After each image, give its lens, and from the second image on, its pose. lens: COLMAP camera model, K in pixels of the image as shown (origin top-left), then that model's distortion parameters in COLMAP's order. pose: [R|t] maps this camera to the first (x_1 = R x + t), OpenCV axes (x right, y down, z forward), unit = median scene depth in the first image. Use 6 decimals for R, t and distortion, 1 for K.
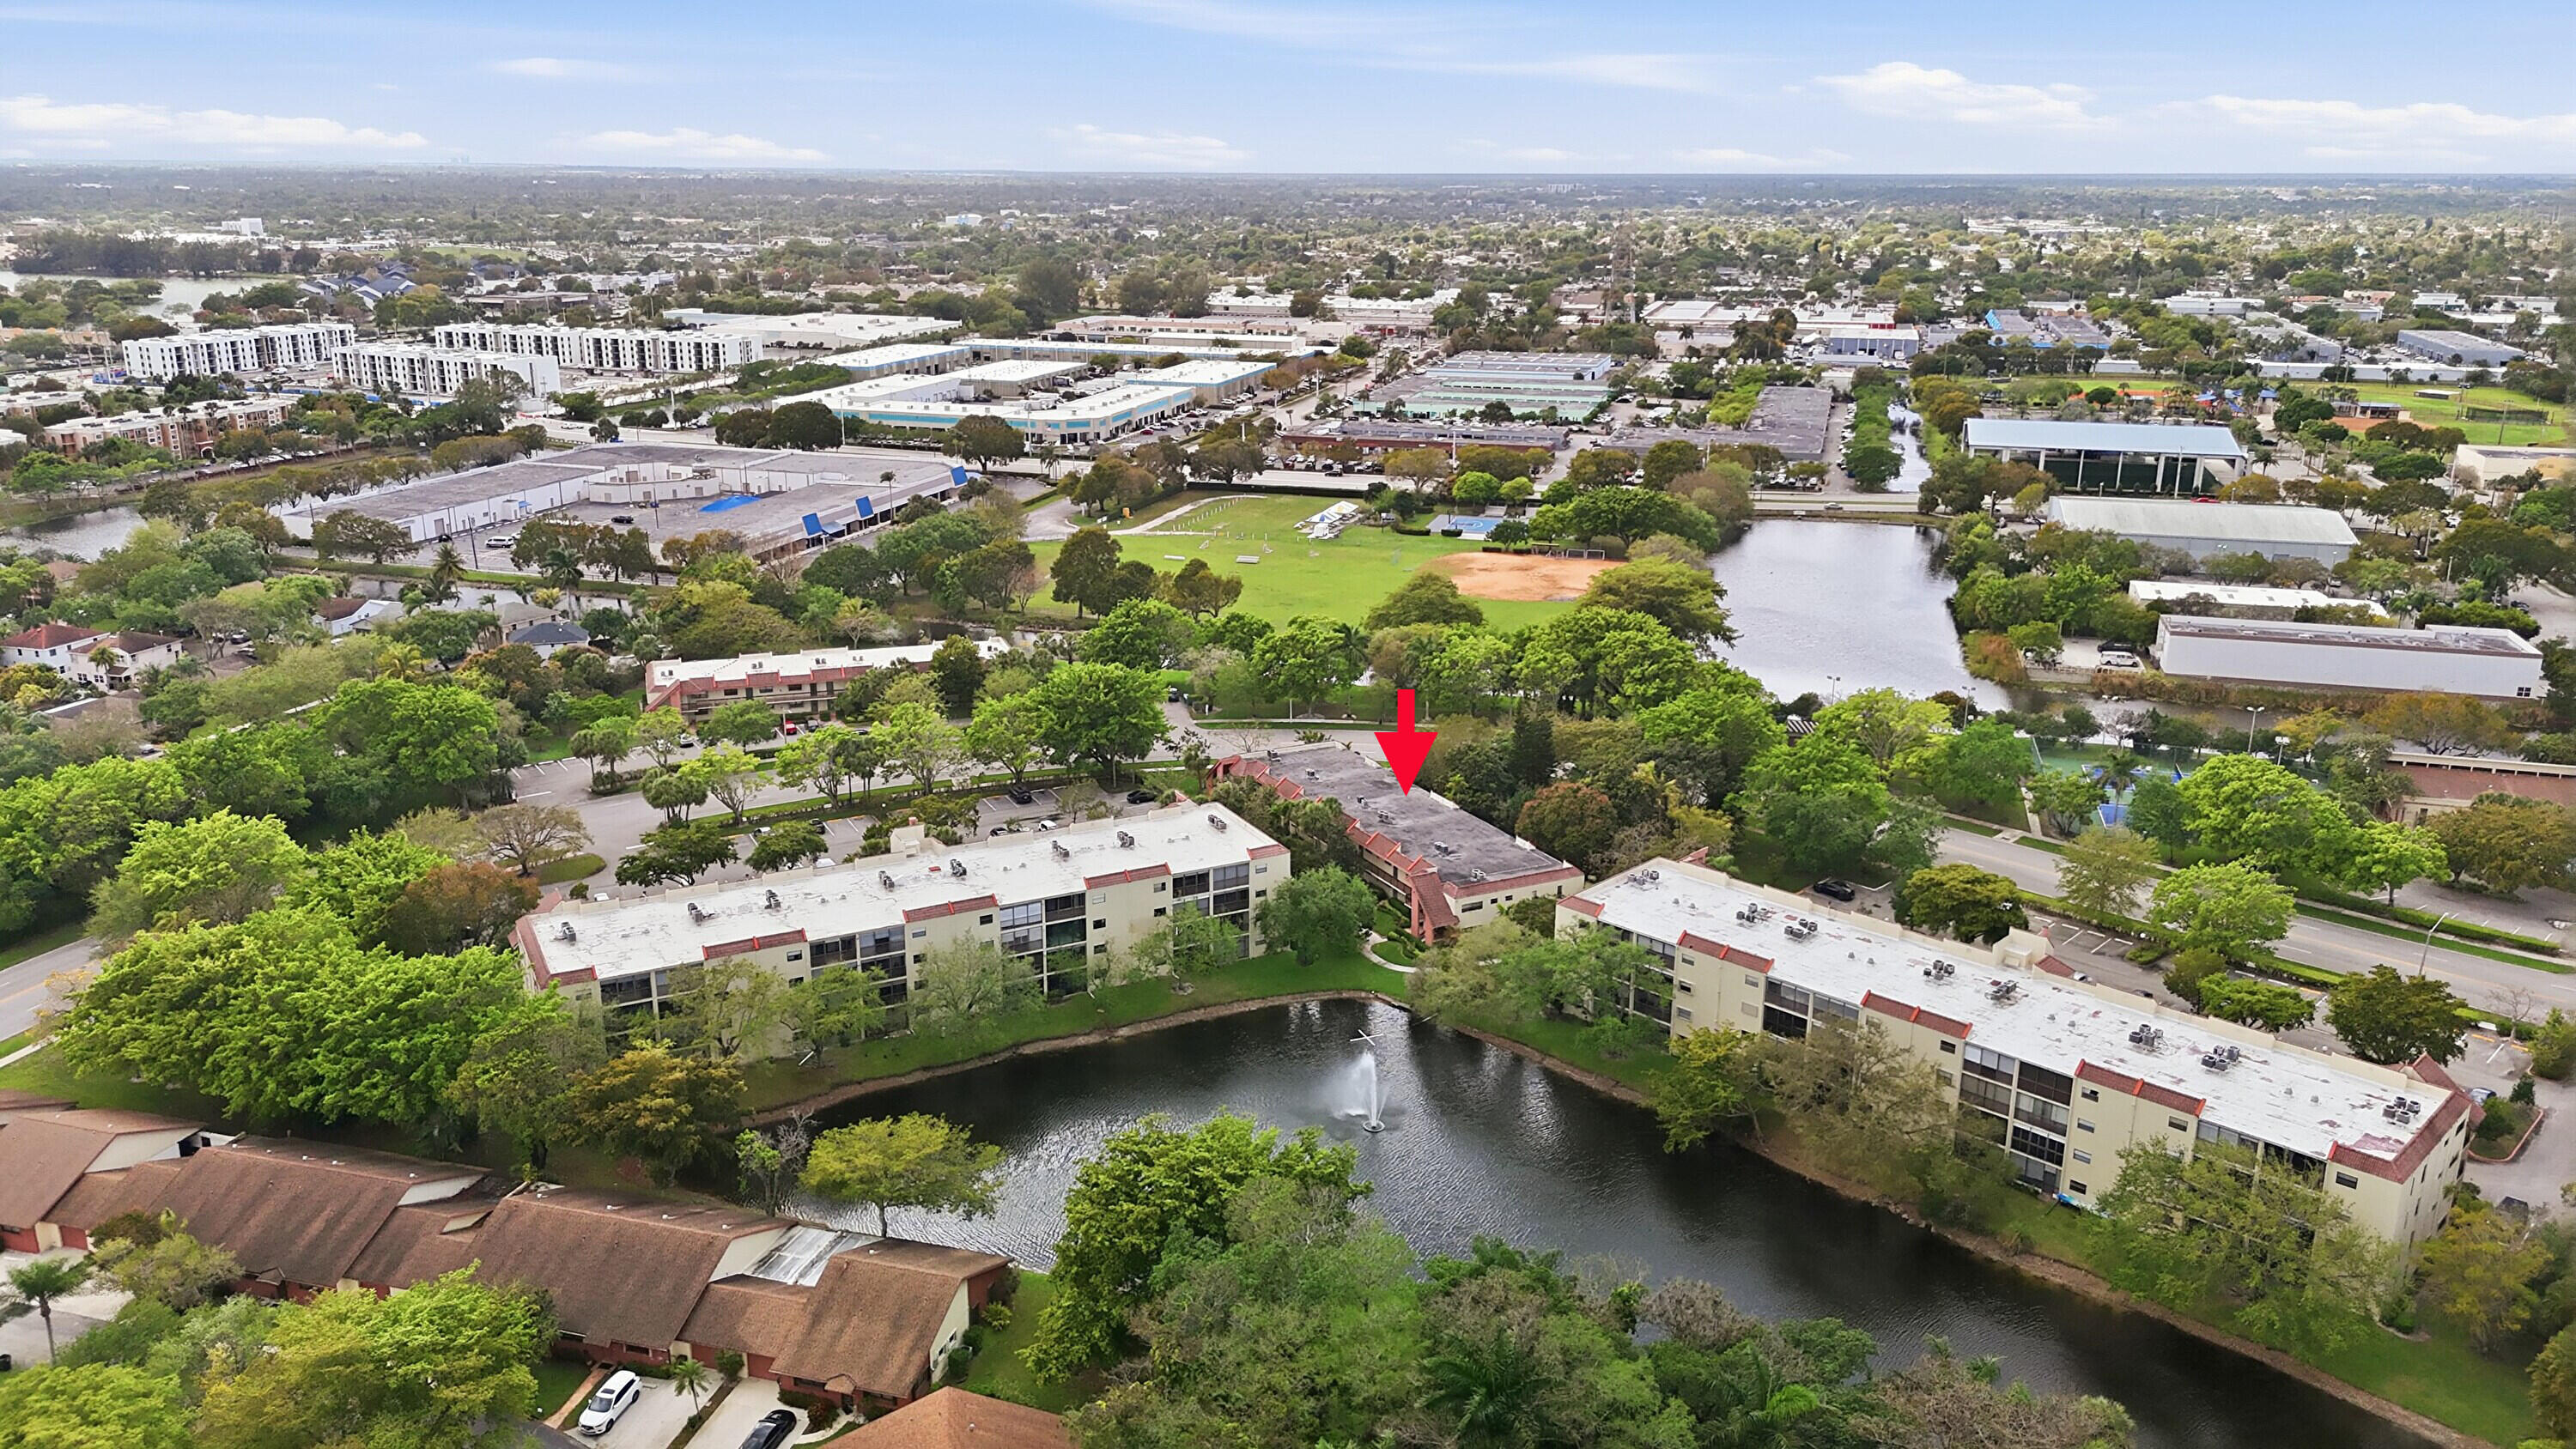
lens RADIAL K [[1907.1, 0, 1288.0], [0, 1907.1, 724.5], [0, 0, 1]] dist [0.078173, -0.072695]
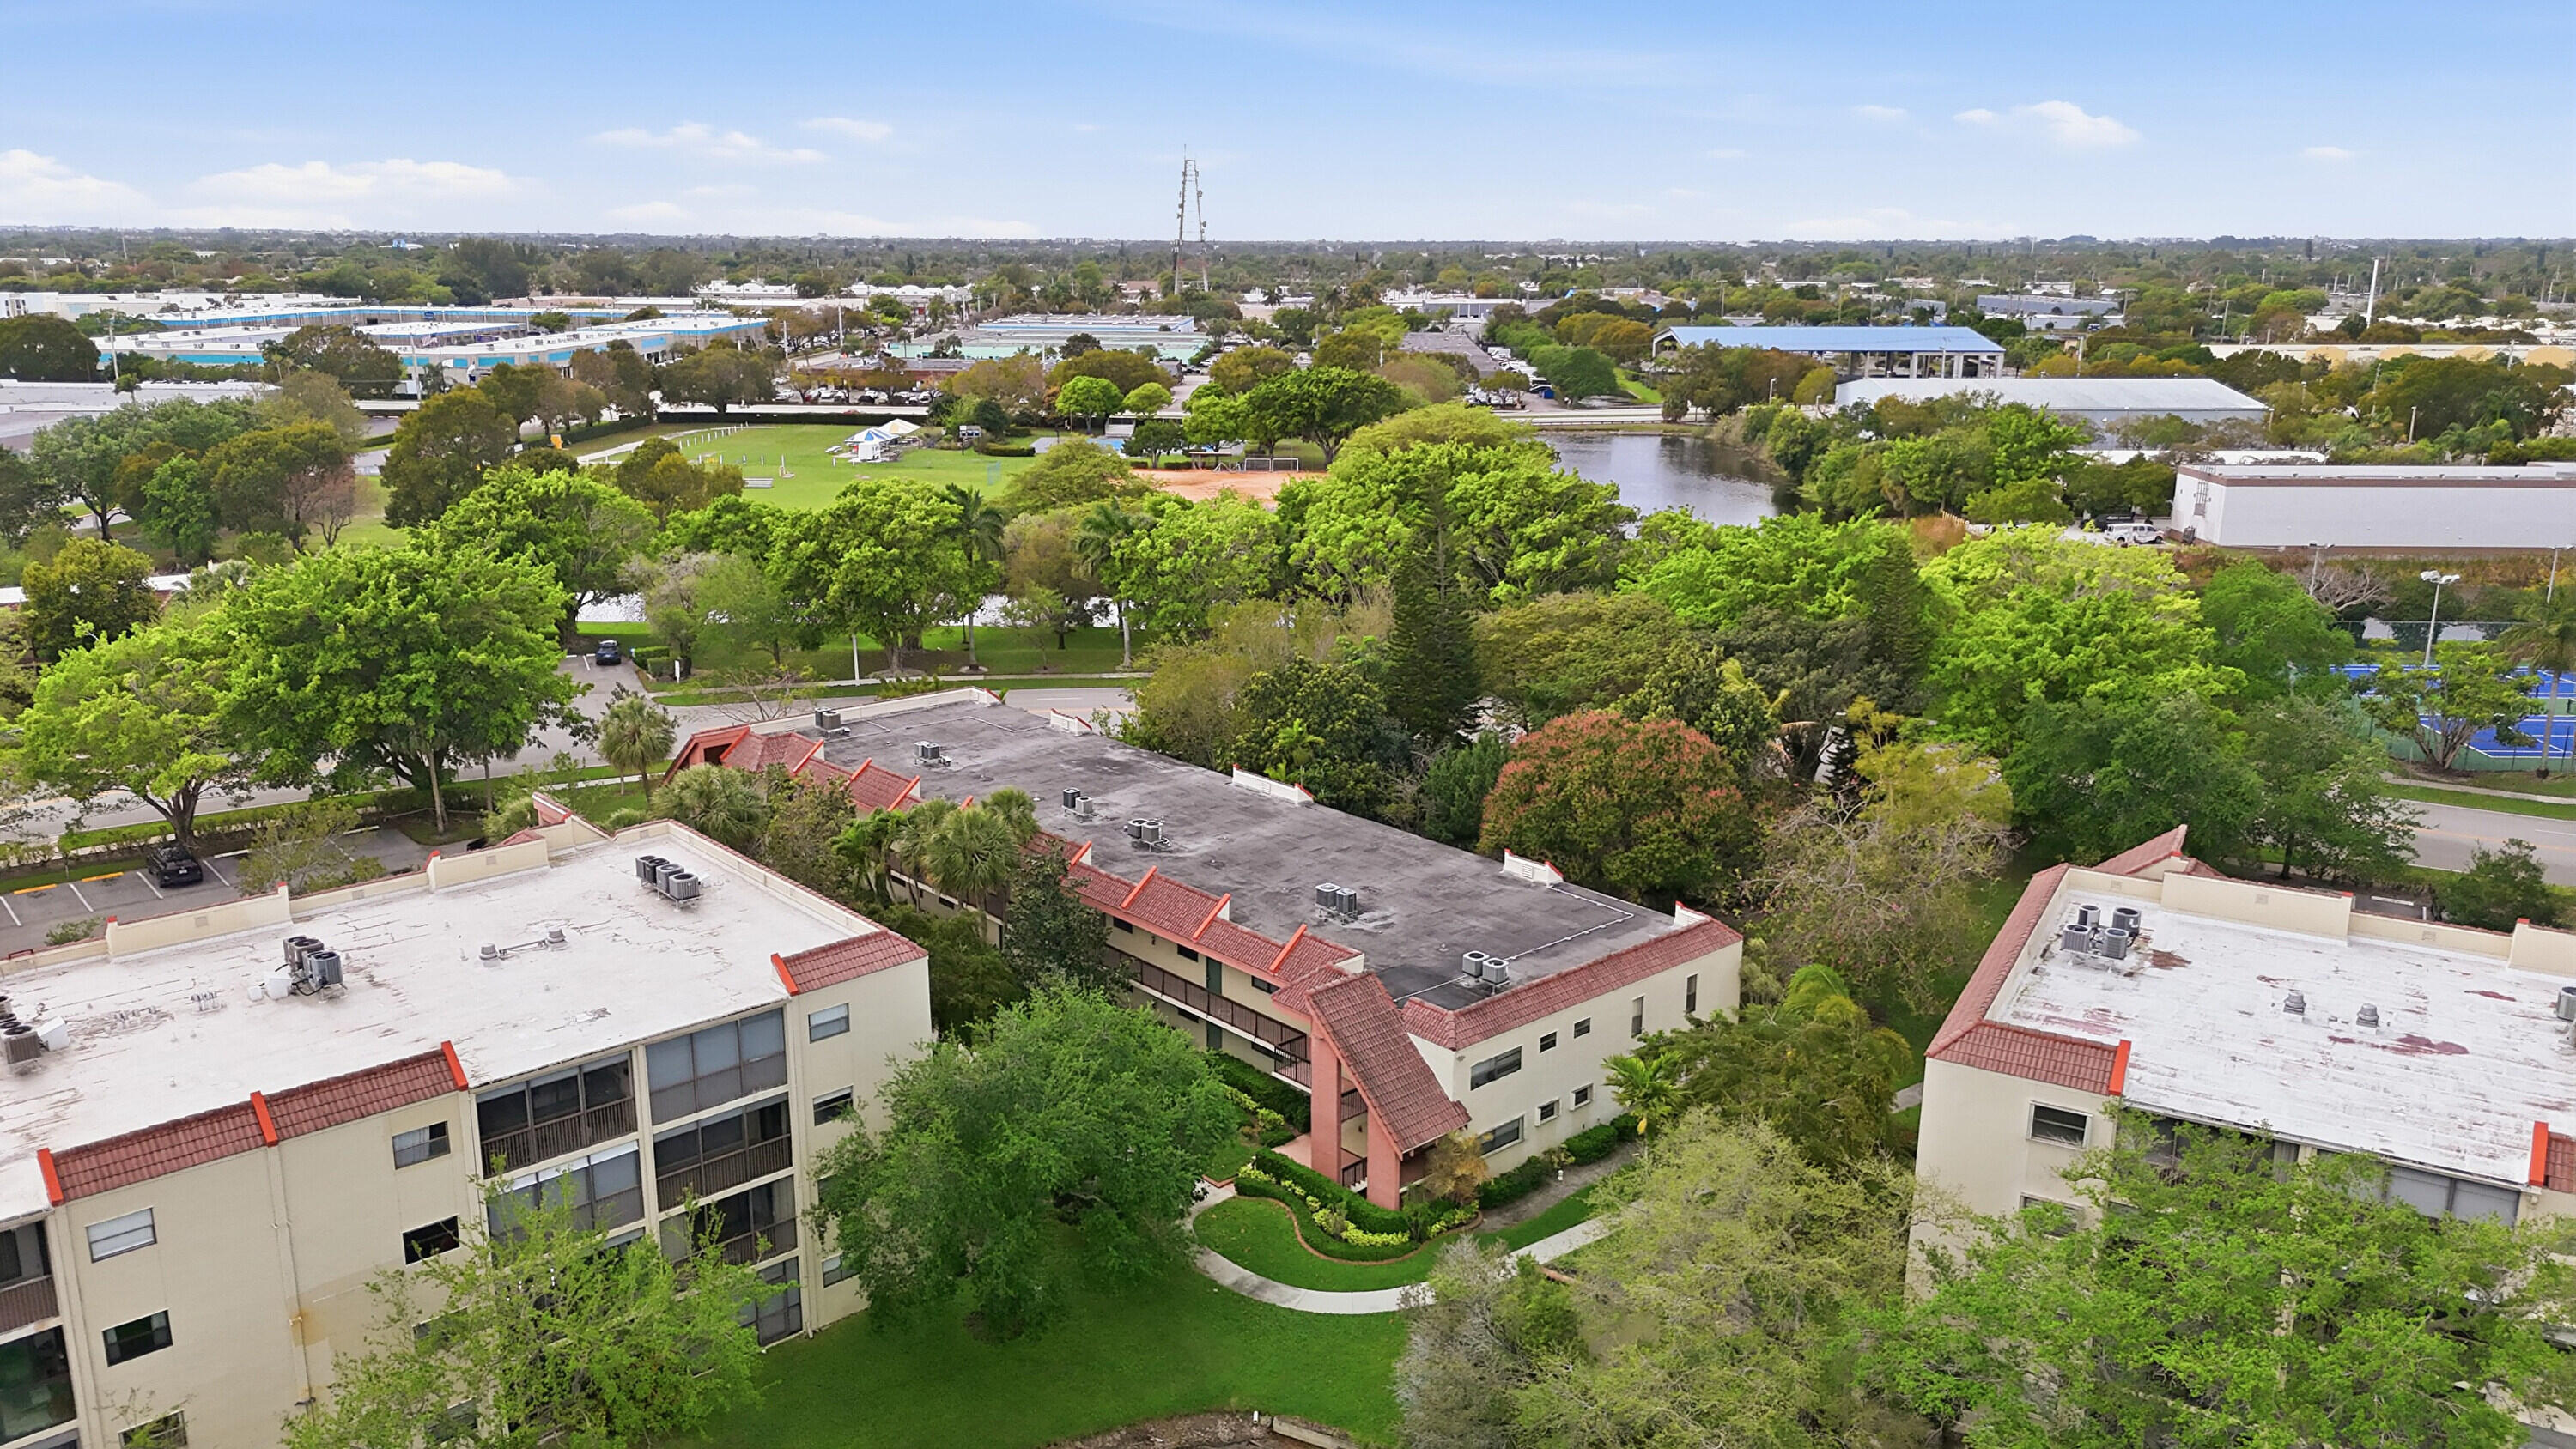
lens RADIAL K [[1907.1, 0, 1288.0], [0, 1907.1, 724.5], [0, 0, 1]] dist [0.078173, -0.072695]
pose [[0.969374, -0.063571, 0.237218, -0.011678], [0.071551, 0.997119, -0.025174, 0.039625], [-0.234934, 0.041376, 0.971130, 0.641925]]
